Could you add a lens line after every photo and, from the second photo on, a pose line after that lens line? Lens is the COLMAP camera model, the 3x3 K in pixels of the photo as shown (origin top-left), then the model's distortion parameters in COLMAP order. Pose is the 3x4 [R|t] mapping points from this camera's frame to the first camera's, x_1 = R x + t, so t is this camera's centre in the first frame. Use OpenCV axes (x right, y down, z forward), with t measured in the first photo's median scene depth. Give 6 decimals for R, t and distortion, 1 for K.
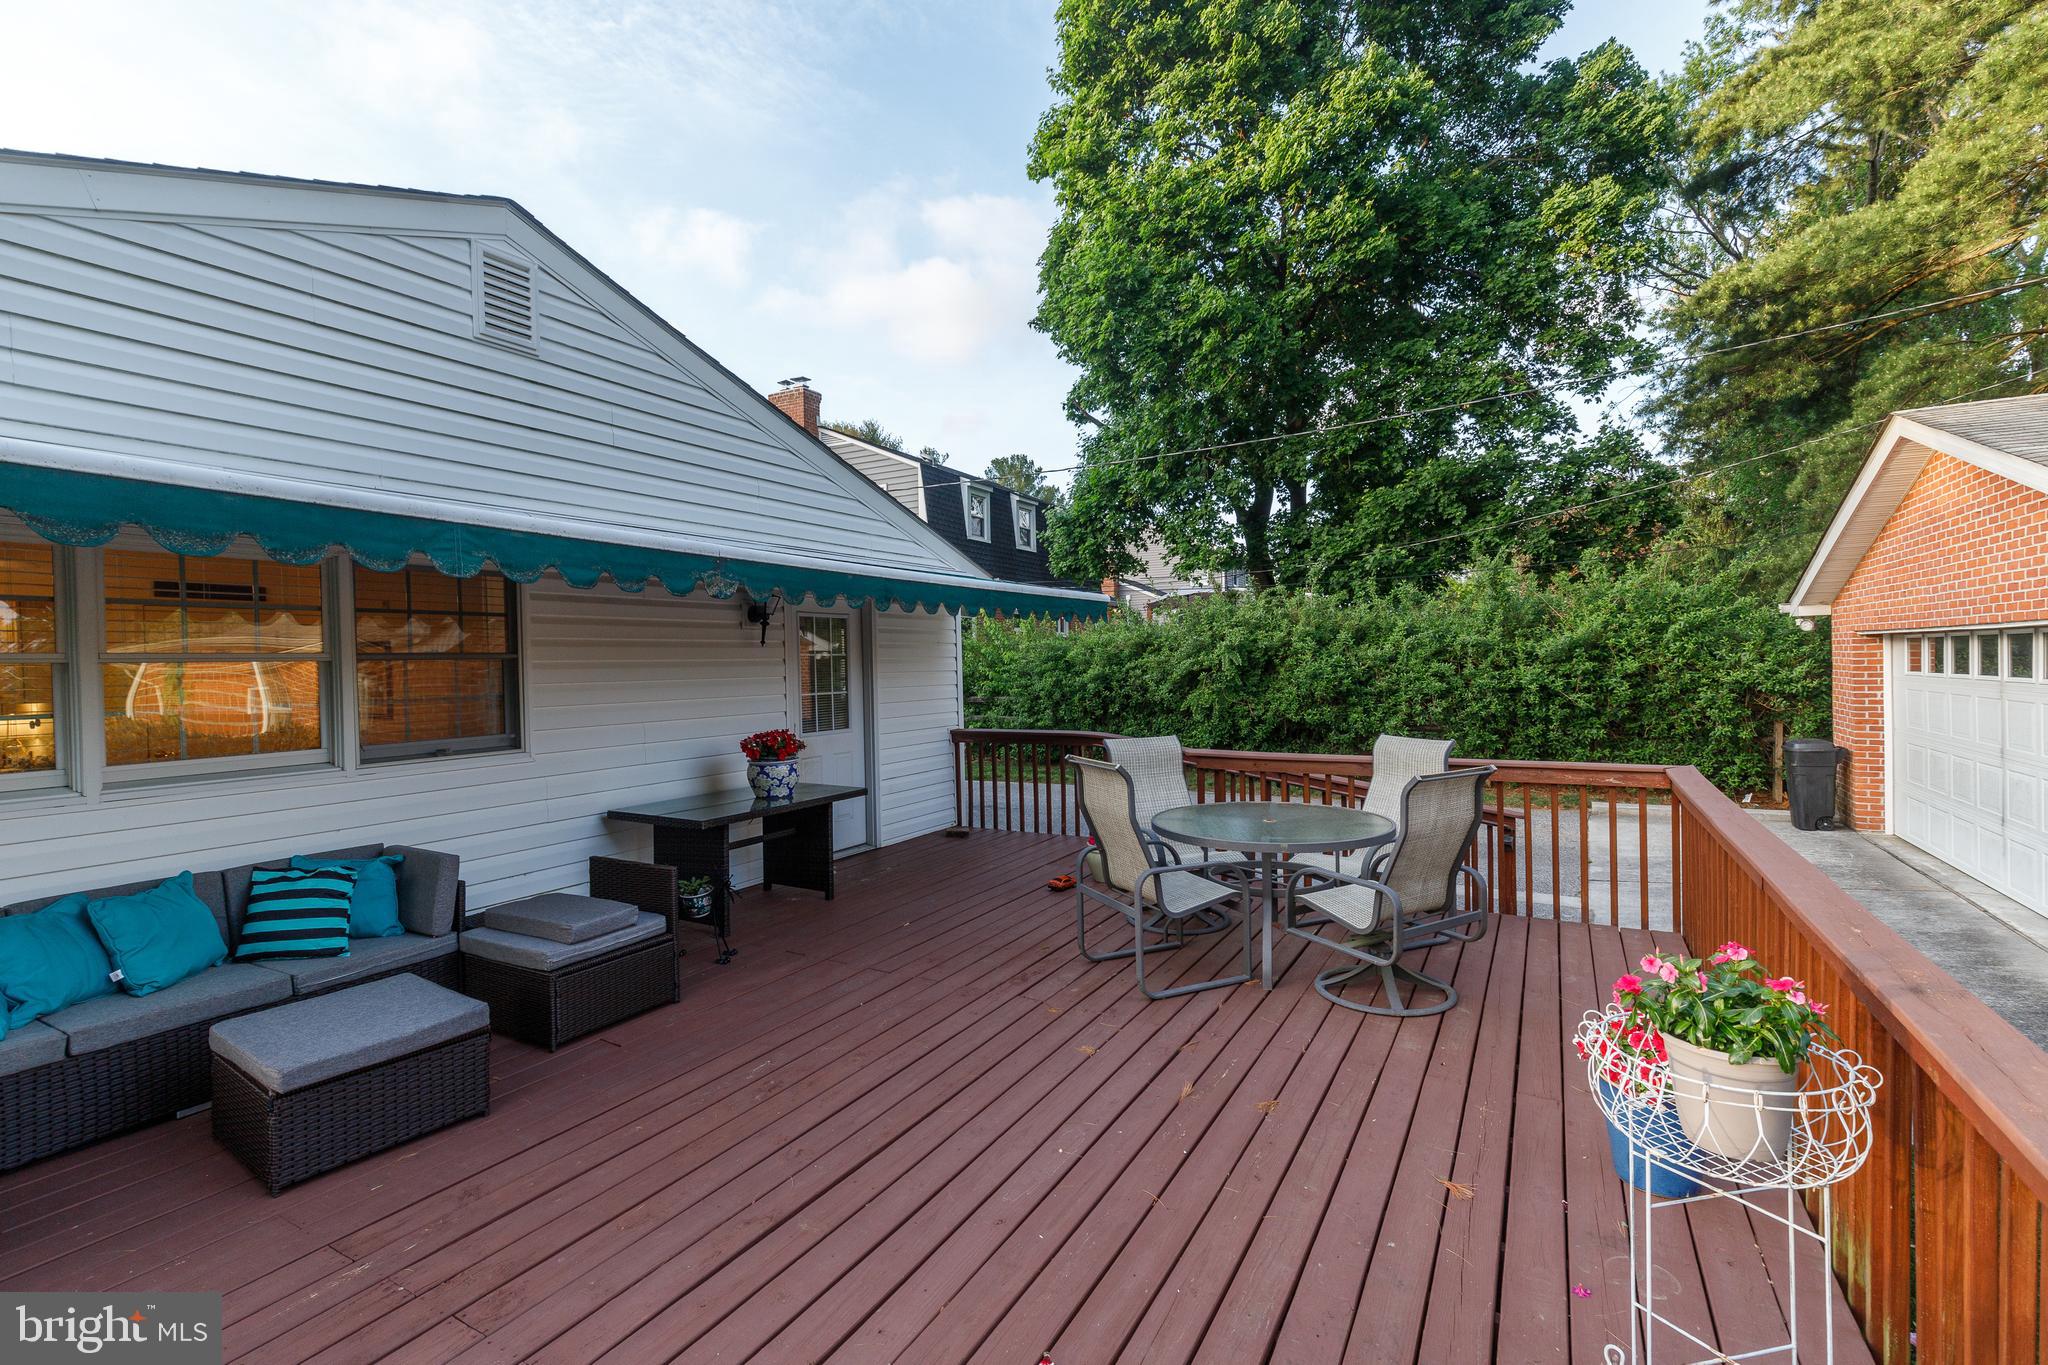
lens RADIAL K [[997.4, 0, 1107.5], [0, 997.4, 671.2], [0, 0, 1]] dist [0.000049, -0.000108]
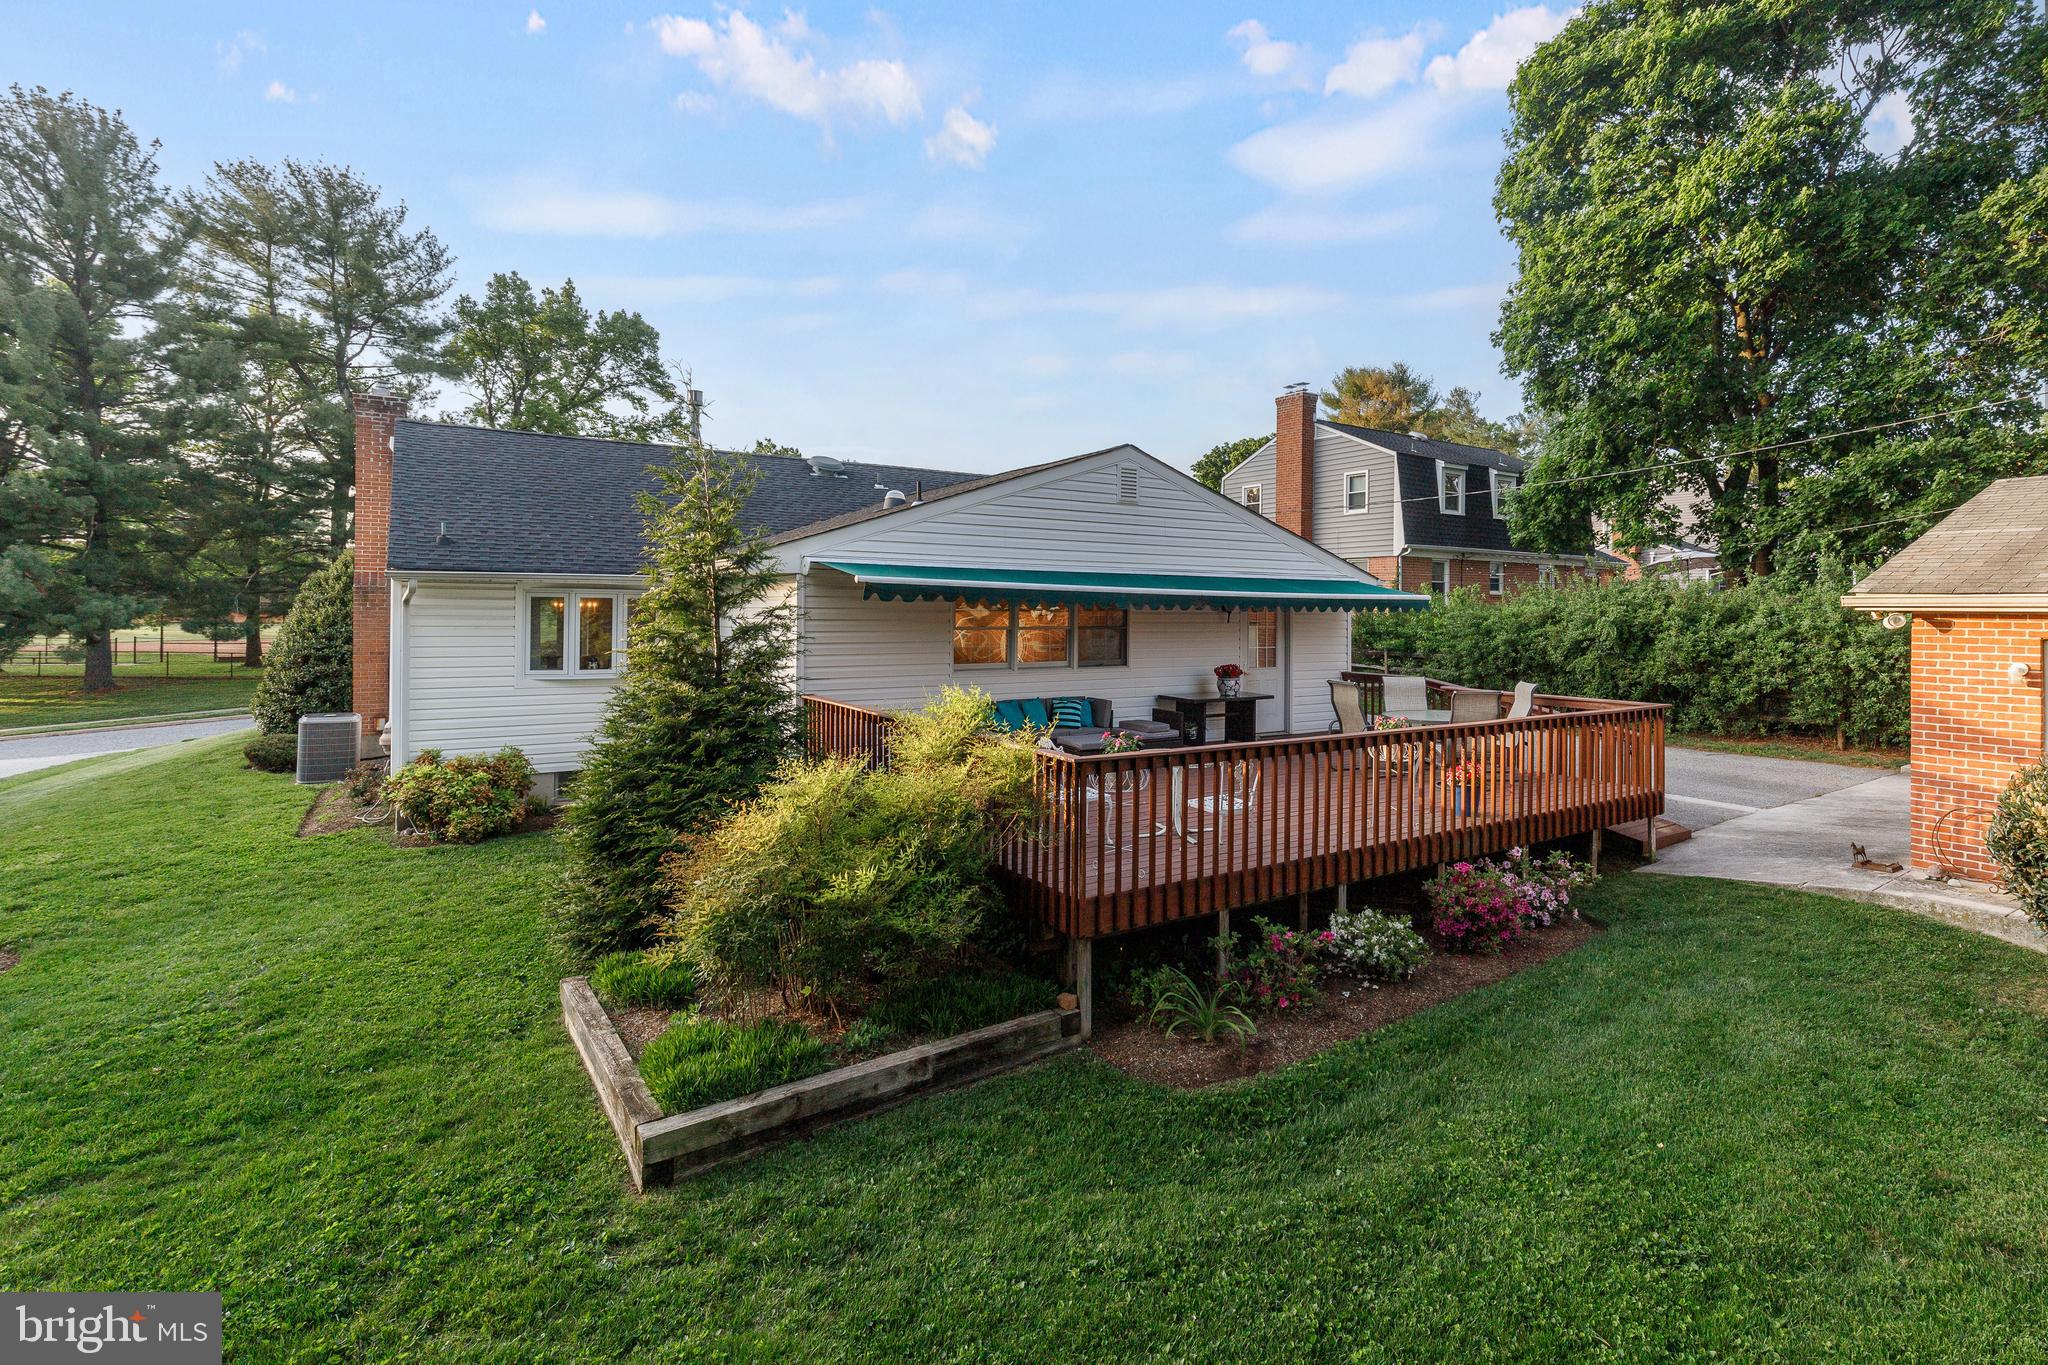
lens RADIAL K [[990.0, 0, 1028.3], [0, 990.0, 645.4], [0, 0, 1]] dist [0.001705, -0.000065]
pose [[0.834624, 0.040249, -0.549347, 0.208090], [-0.026317, 0.999102, 0.033217, -0.017953], [0.550190, -0.013266, 0.834934, -0.446754]]
